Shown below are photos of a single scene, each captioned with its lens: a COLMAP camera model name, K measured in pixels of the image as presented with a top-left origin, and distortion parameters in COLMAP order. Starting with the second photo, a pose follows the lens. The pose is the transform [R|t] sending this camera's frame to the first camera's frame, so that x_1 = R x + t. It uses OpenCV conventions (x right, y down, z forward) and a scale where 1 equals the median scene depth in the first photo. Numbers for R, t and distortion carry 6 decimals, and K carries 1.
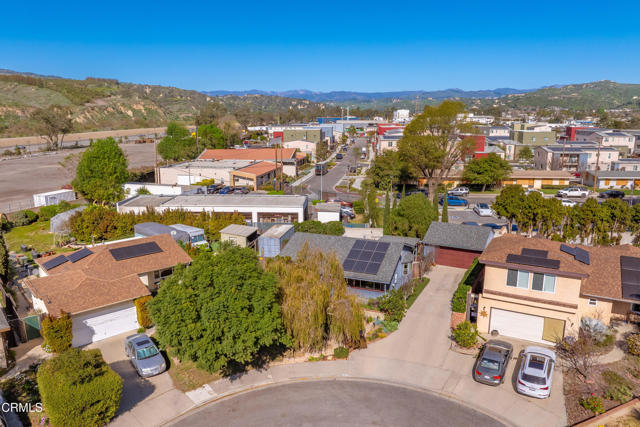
lens RADIAL K [[444.3, 0, 320.0], [0, 444.3, 213.5], [0, 0, 1]] dist [-0.042763, 0.005280]
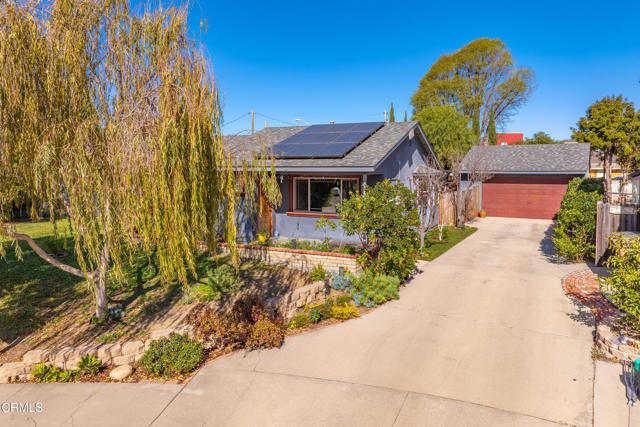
lens RADIAL K [[444.3, 0, 320.0], [0, 444.3, 213.5], [0, 0, 1]] dist [-0.042763, 0.005280]
pose [[0.998844, 0.015241, -0.045581, 0.135289], [-0.019893, 0.994440, -0.103412, 0.238054], [0.043751, 0.104199, 0.993594, 0.684512]]
